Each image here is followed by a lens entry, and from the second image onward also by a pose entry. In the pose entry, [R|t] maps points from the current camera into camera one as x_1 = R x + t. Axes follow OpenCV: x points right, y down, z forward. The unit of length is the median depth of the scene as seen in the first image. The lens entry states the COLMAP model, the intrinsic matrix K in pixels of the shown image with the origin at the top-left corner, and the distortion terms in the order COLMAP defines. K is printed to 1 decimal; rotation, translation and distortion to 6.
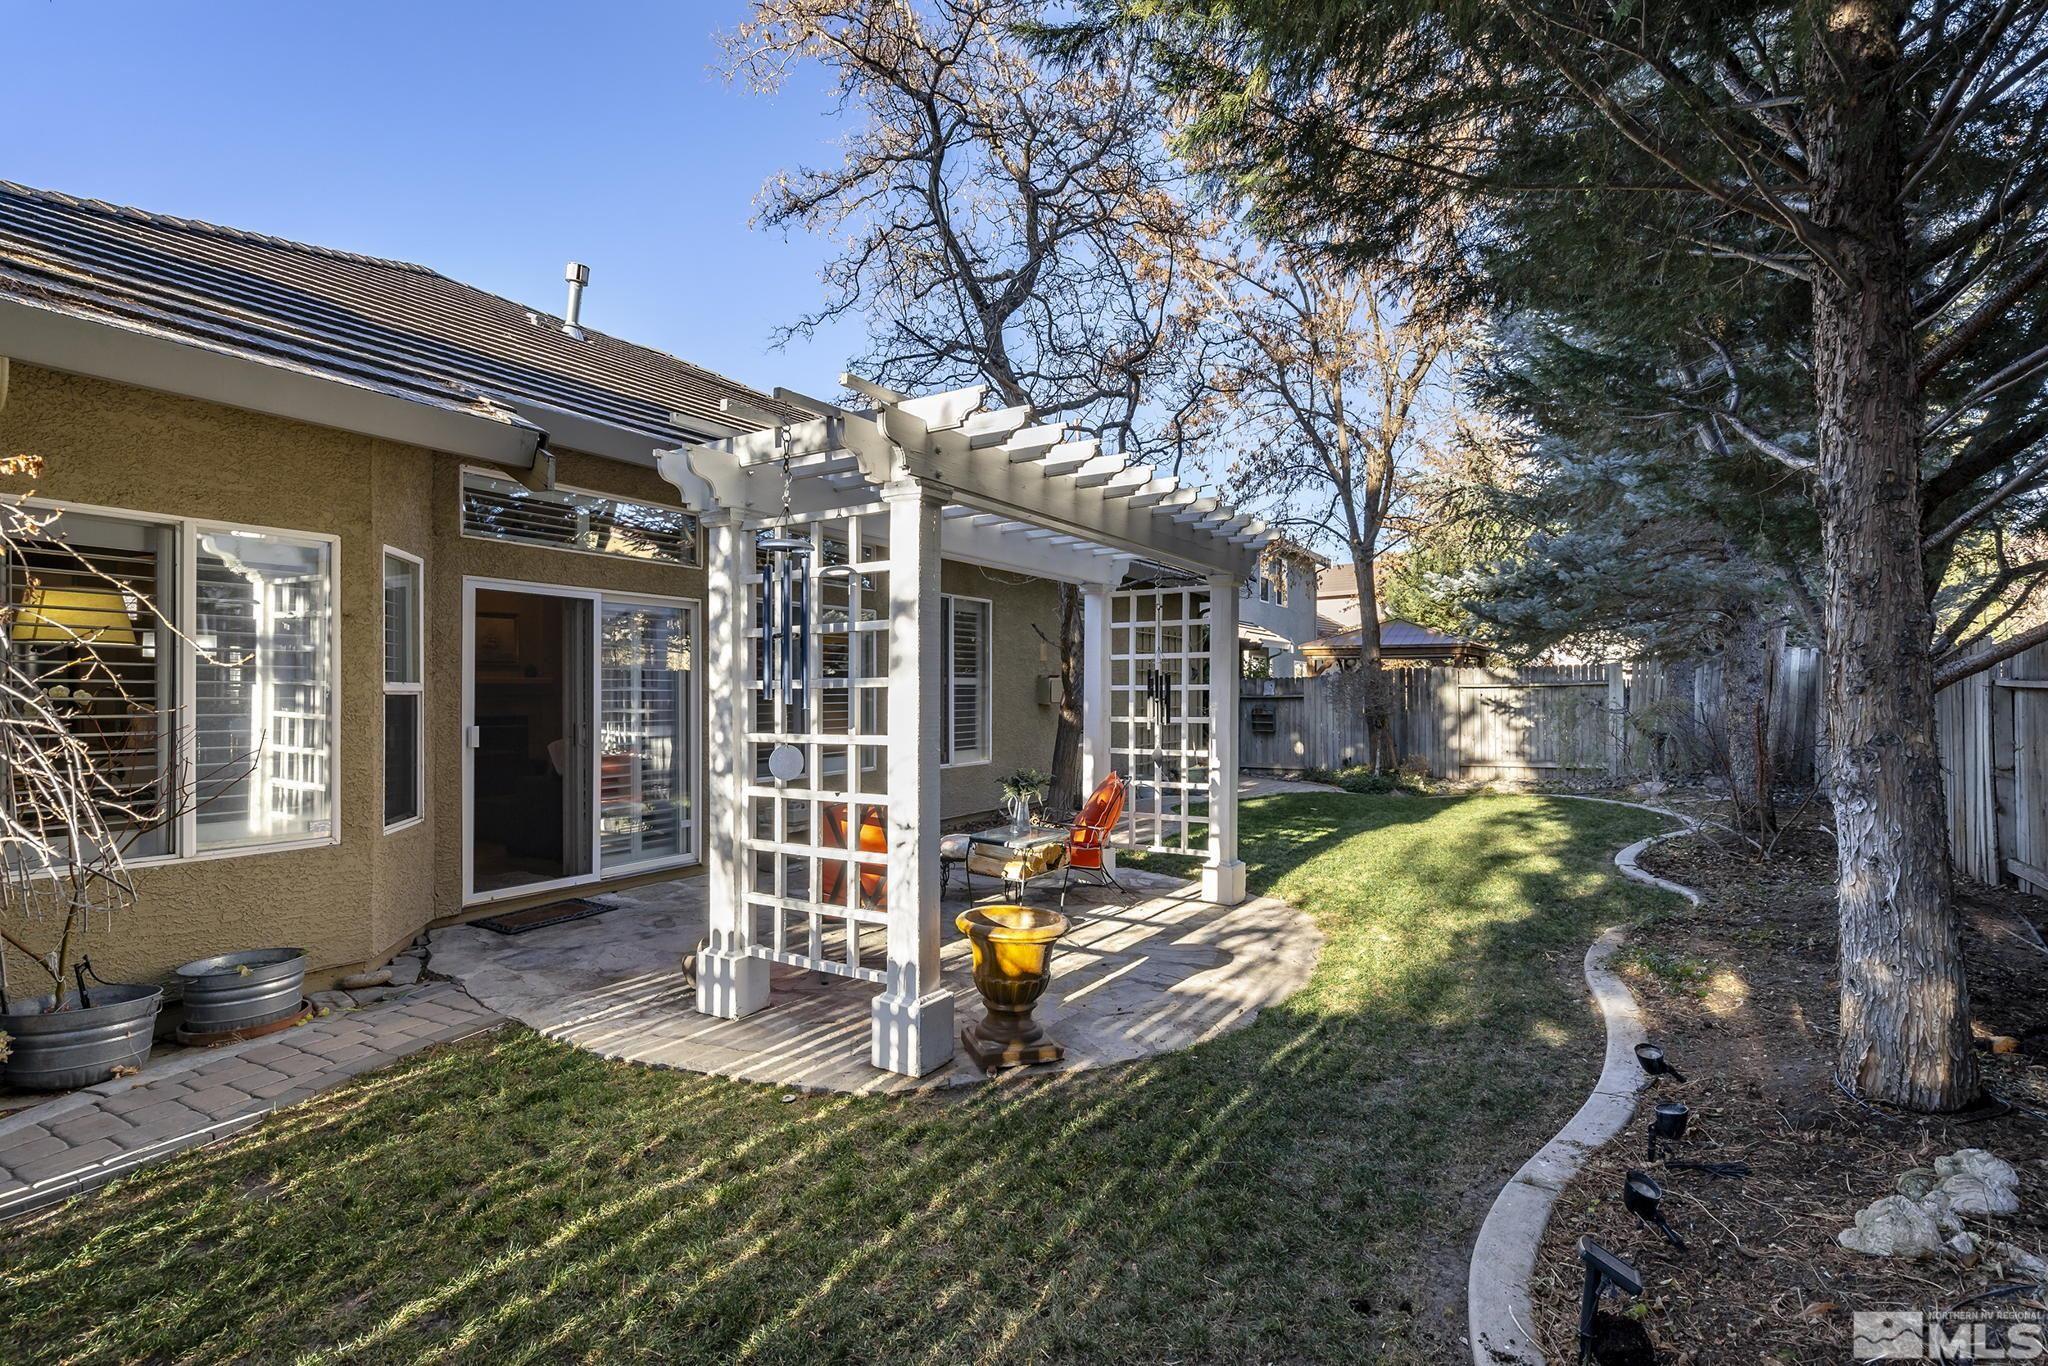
lens RADIAL K [[1000.3, 0, 1026.4], [0, 1000.3, 683.8], [0, 0, 1]] dist [0.000179, -0.000261]
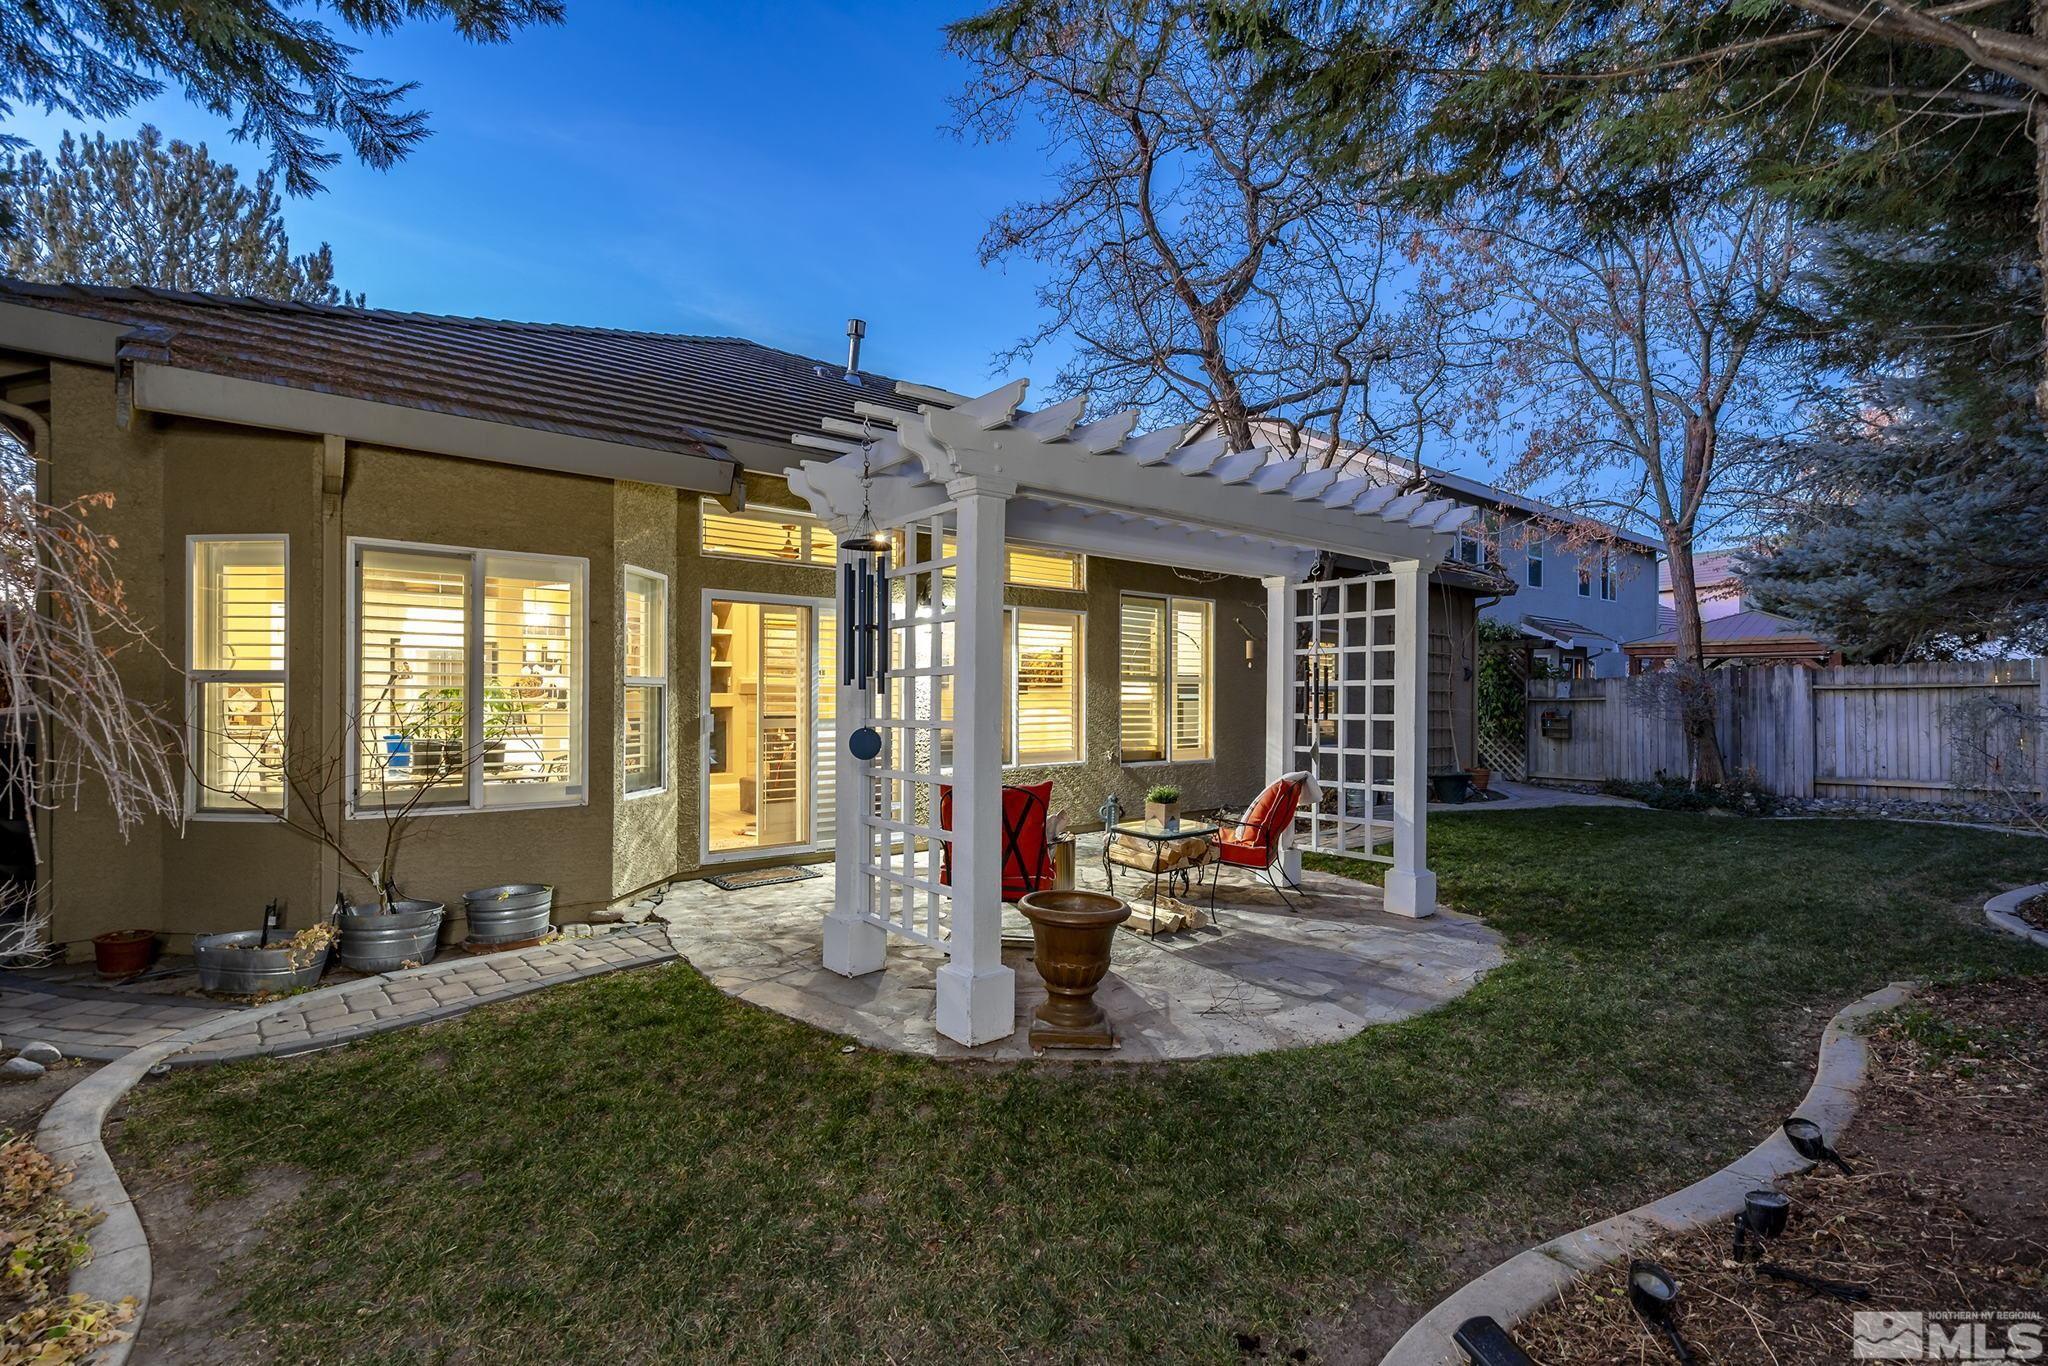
lens RADIAL K [[957.7, 0, 1009.8], [0, 957.7, 686.8], [0, 0, 1]] dist [-0.007965, 0.000612]
pose [[0.940713, 0.000948, -0.339202, 0.115315], [-0.001713, 0.999997, -0.001958, 0.007409], [0.339199, 0.002423, 0.940711, 0.029671]]
